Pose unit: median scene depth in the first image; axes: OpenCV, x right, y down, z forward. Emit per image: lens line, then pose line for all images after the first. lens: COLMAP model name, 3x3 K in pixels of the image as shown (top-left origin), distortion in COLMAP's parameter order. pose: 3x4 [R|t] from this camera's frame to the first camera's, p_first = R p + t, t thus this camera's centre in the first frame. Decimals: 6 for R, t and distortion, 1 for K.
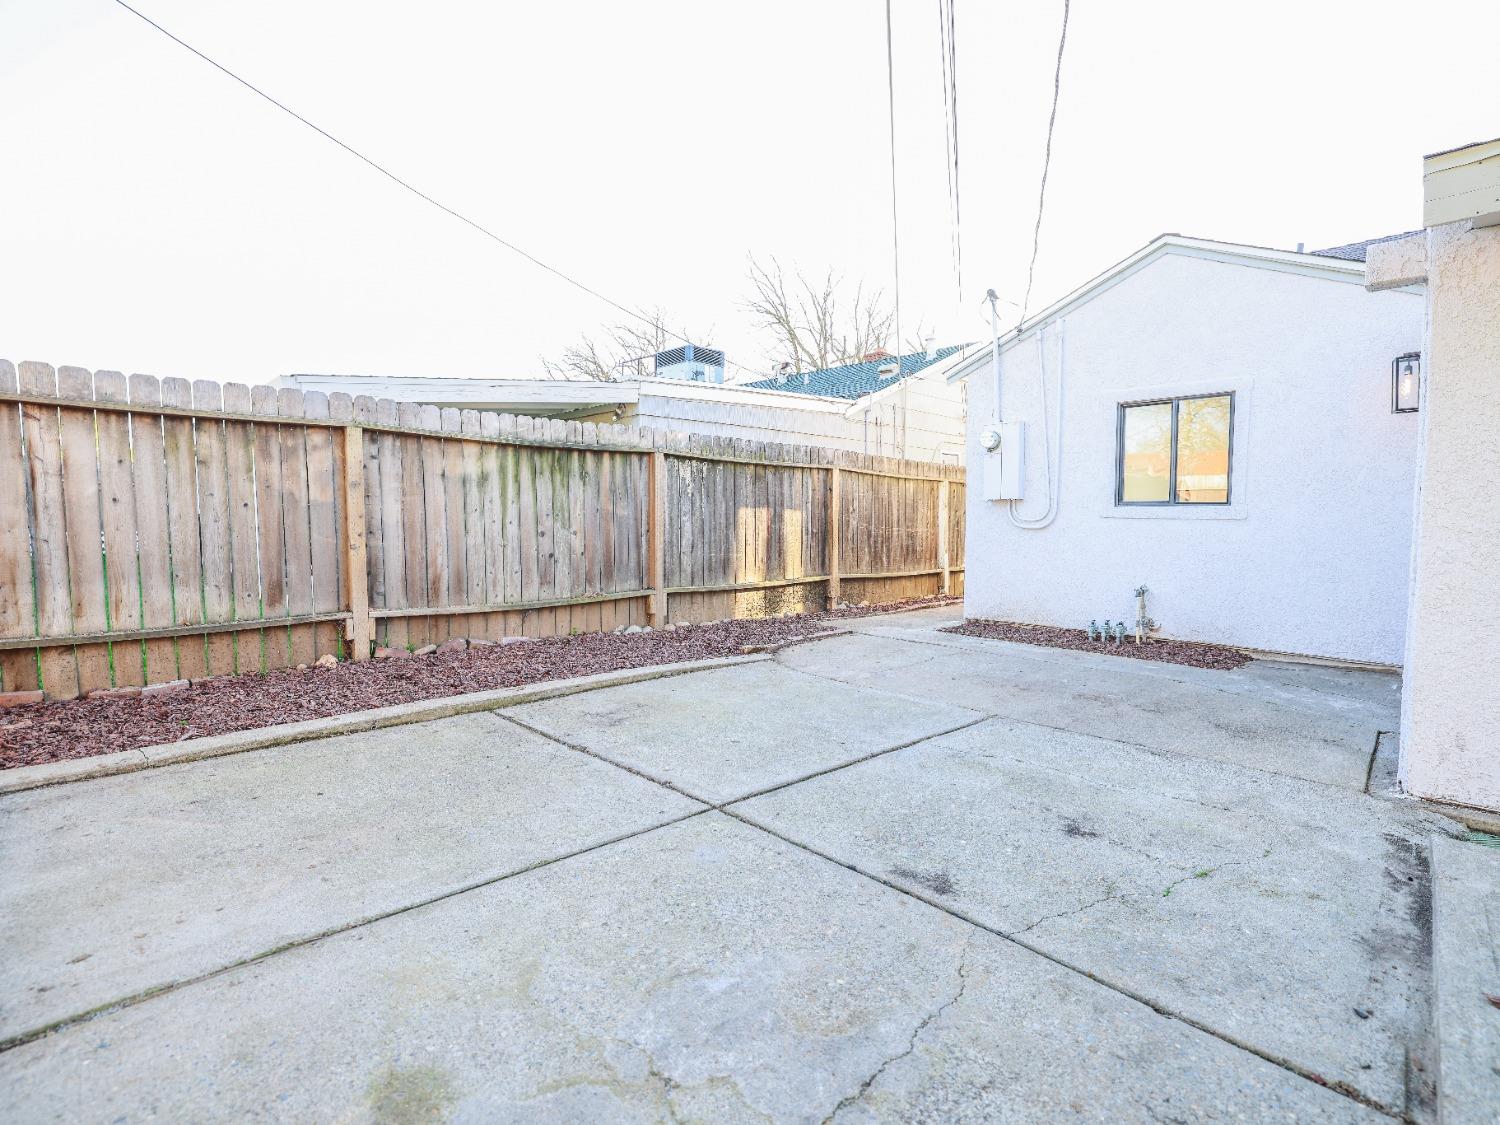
lens RADIAL K [[717.8, 0, 757.2], [0, 717.8, 559.9], [0, 0, 1]] dist [-0.040190, 0.010023]
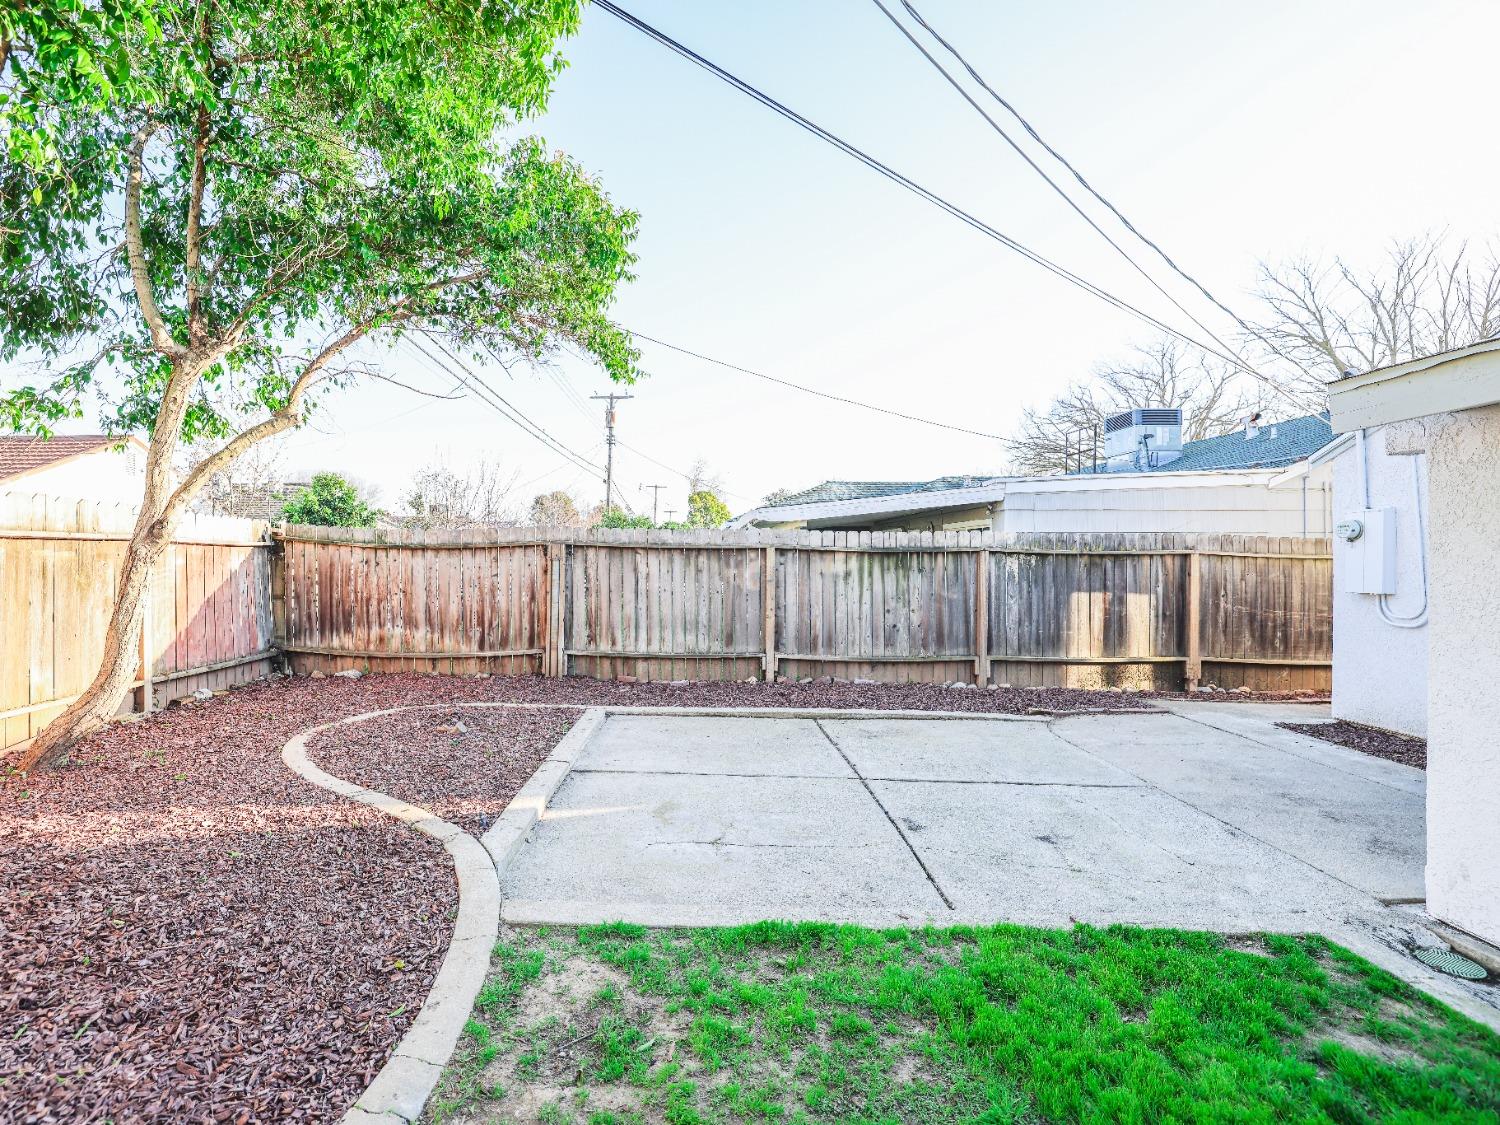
lens RADIAL K [[717.8, 0, 687.9], [0, 717.8, 554.2], [0, 0, 1]] dist [-0.040190, 0.010023]
pose [[0.702065, -0.003148, -0.712106, 0.452740], [-0.045898, 0.997711, -0.049662, -0.061153], [0.710633, 0.067550, 0.700313, -0.320409]]
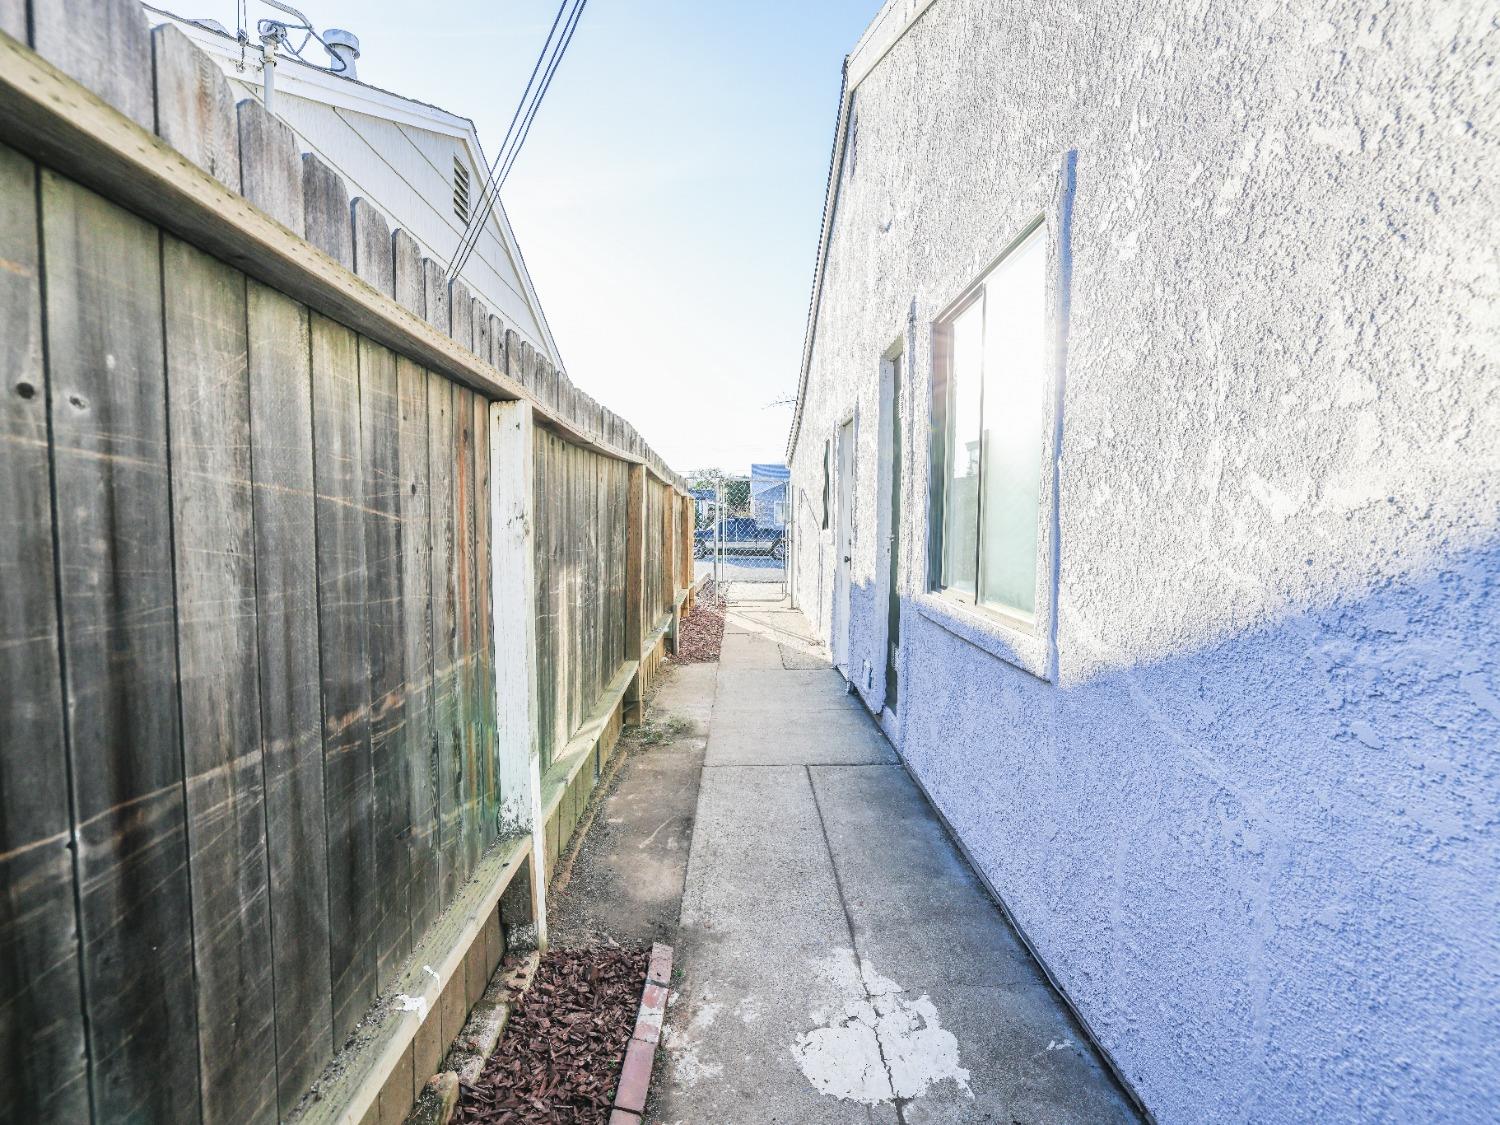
lens RADIAL K [[717.8, 0, 750.1], [0, 717.8, 565.0], [0, 0, 1]] dist [-0.040190, 0.010023]
pose [[0.694448, -0.041473, 0.718347, 0.275514], [0.040631, 0.999005, 0.018398, -0.113261], [-0.718395, 0.016411, 0.695442, 1.412080]]
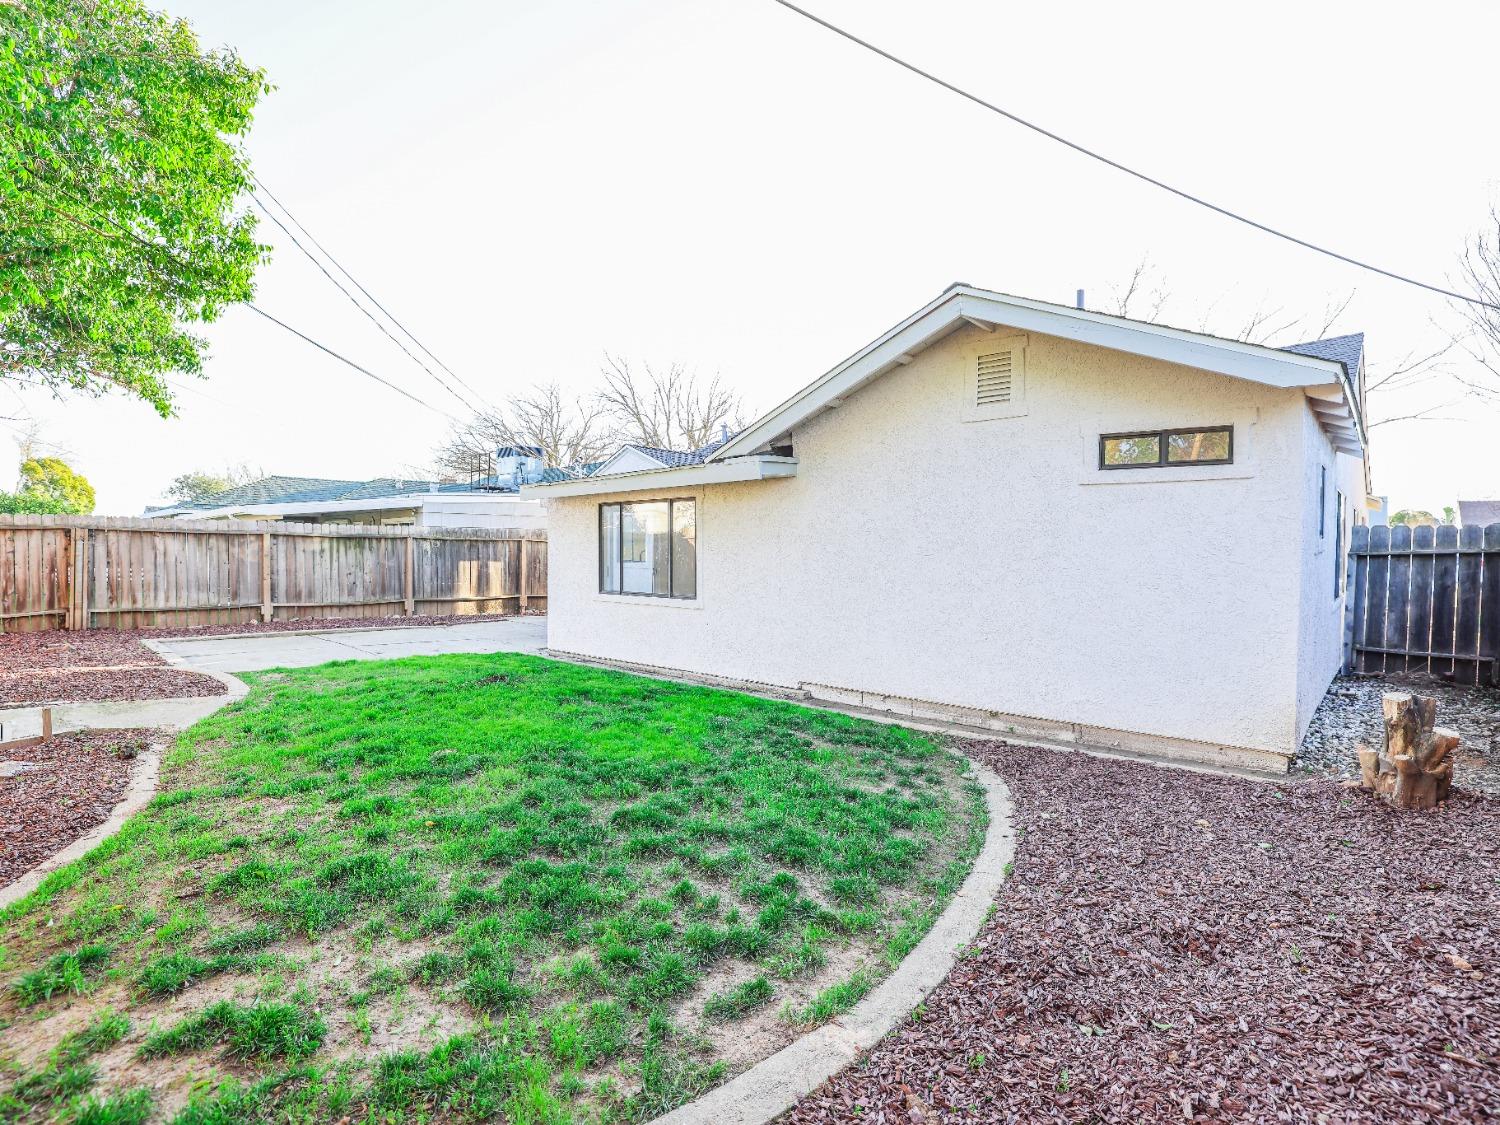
lens RADIAL K [[717.8, 0, 751.5], [0, 717.8, 560.3], [0, 0, 1]] dist [-0.040190, 0.010023]
pose [[0.998968, 0.004386, 0.045217, 0.920490], [-0.002243, 0.998877, -0.047317, 0.026568], [-0.045373, 0.047167, 0.997856, -1.403957]]
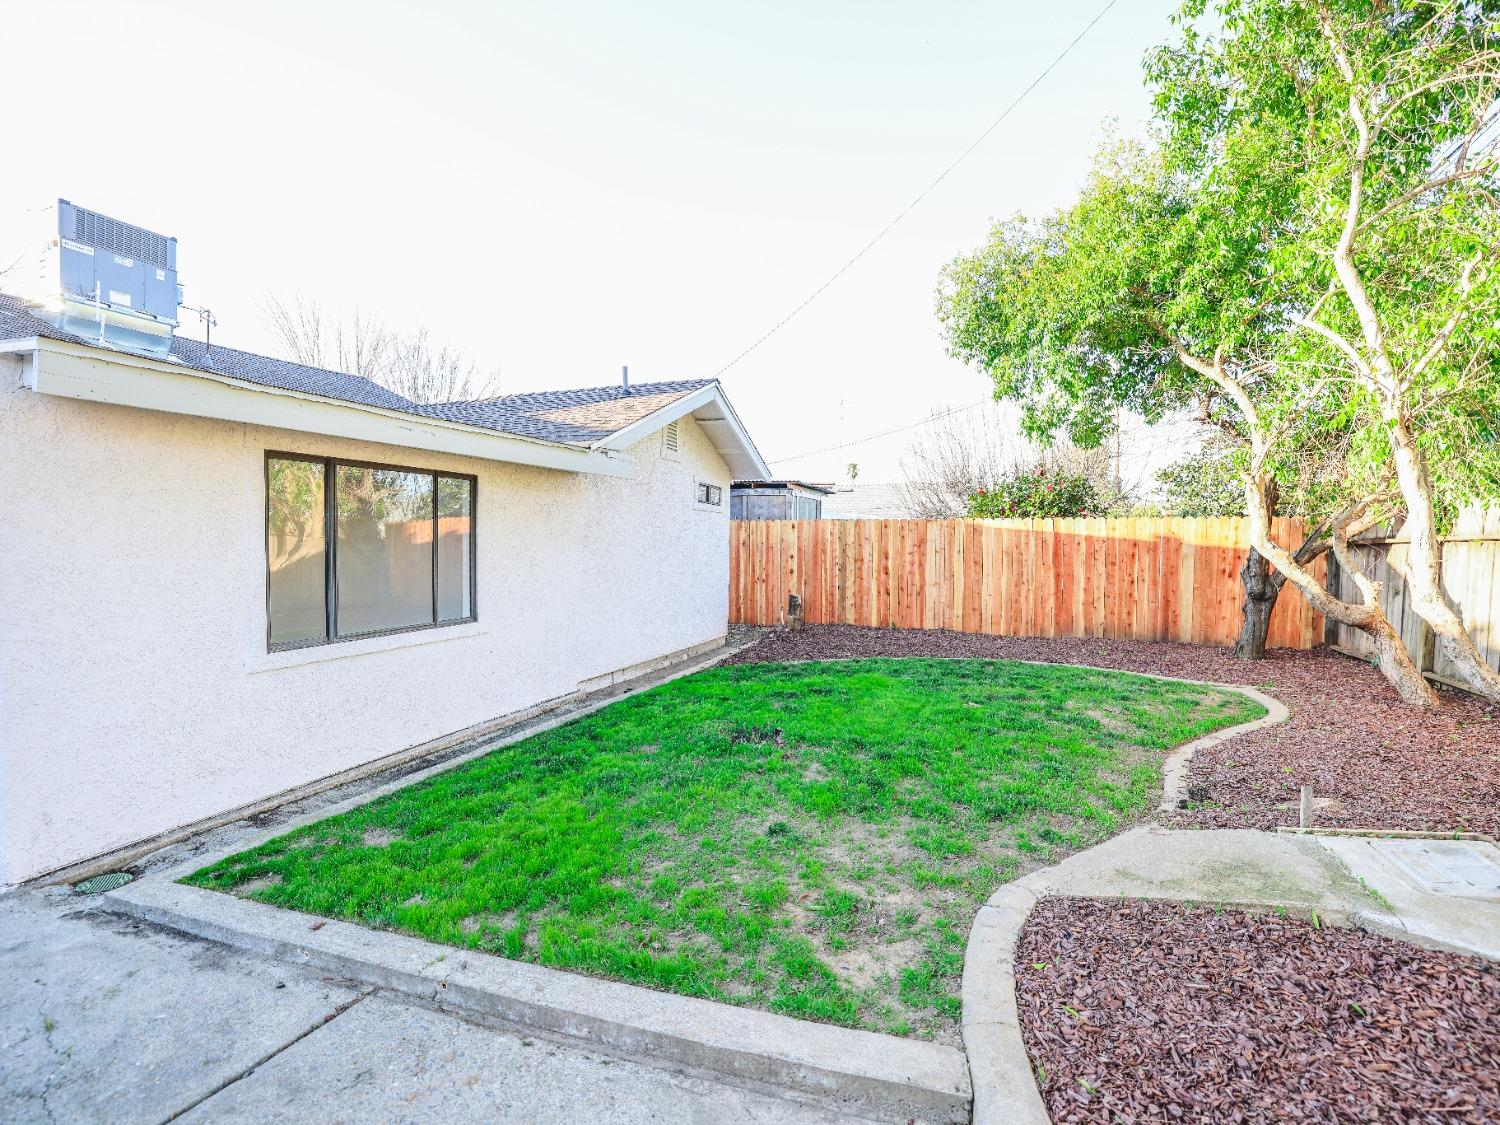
lens RADIAL K [[717.8, 0, 748.6], [0, 717.8, 561.9], [0, 0, 1]] dist [-0.040190, 0.010023]
pose [[-0.392066, -0.029185, 0.919474, -0.256386], [0.050189, 0.997329, 0.053057, -0.086185], [-0.918567, 0.066950, -0.389554, 0.162507]]
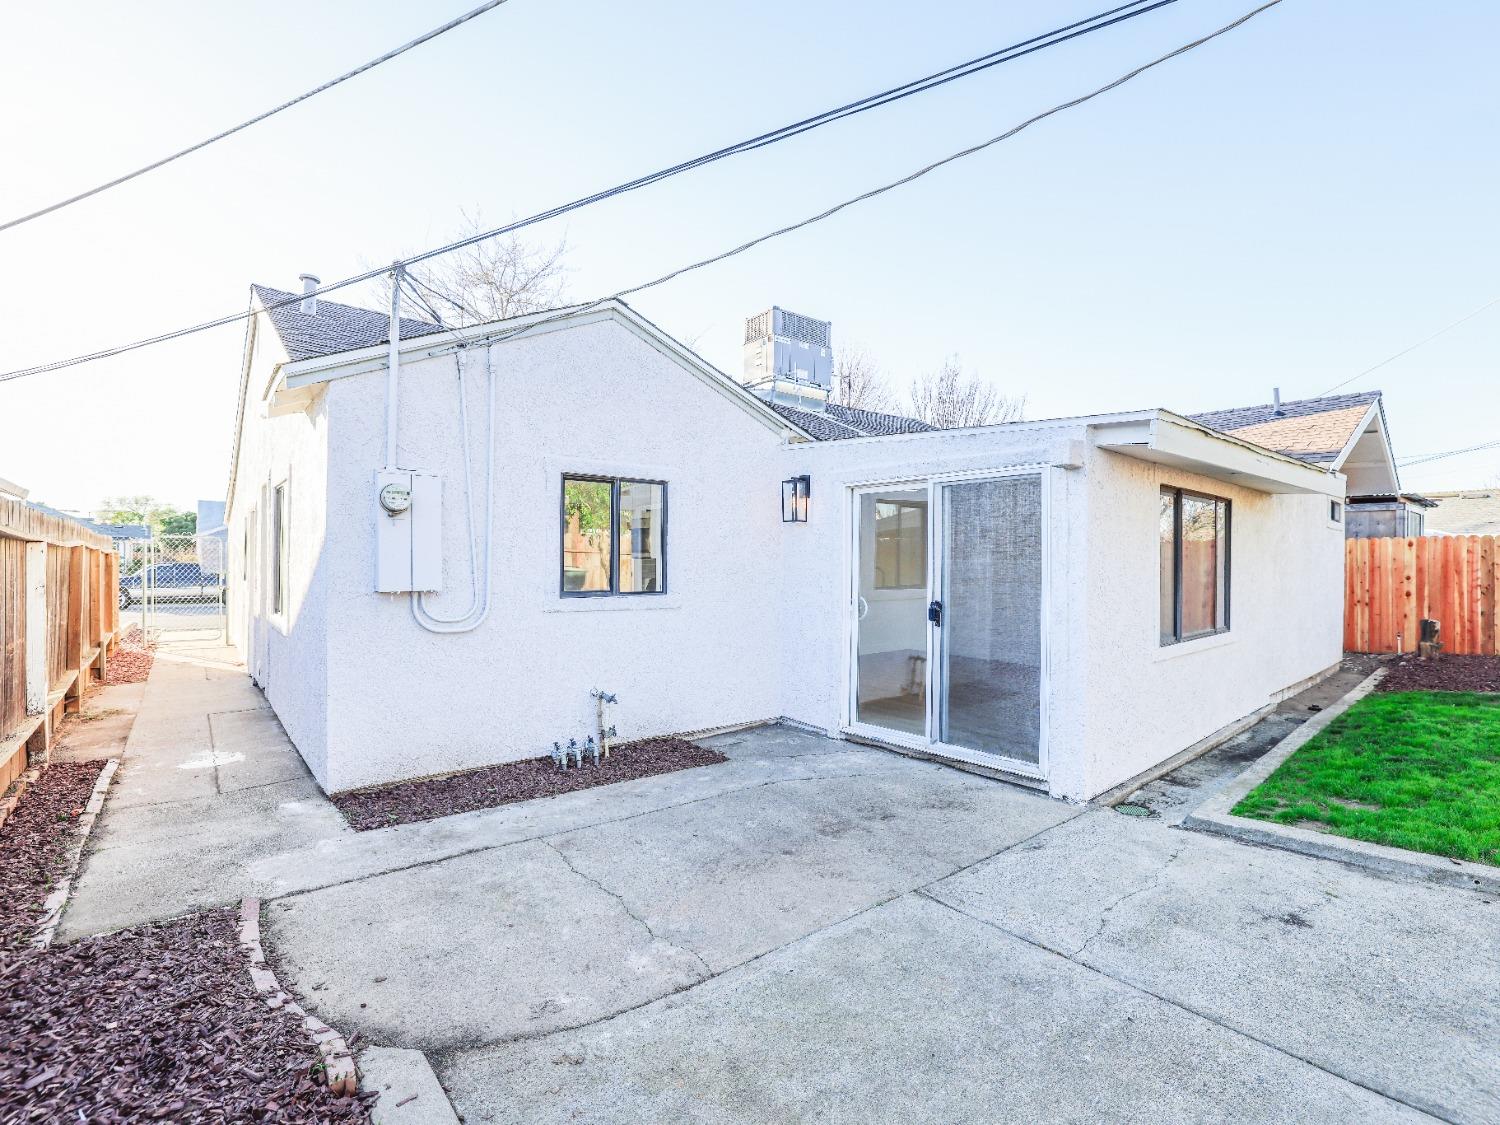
lens RADIAL K [[717.8, 0, 788.9], [0, 717.8, 562.4], [0, 0, 1]] dist [-0.040190, 0.010023]
pose [[0.071185, 0.001898, 0.997461, -0.333405], [0.056584, 0.998380, -0.005938, -0.107465], [-0.995857, 0.056863, 0.070963, 0.759386]]
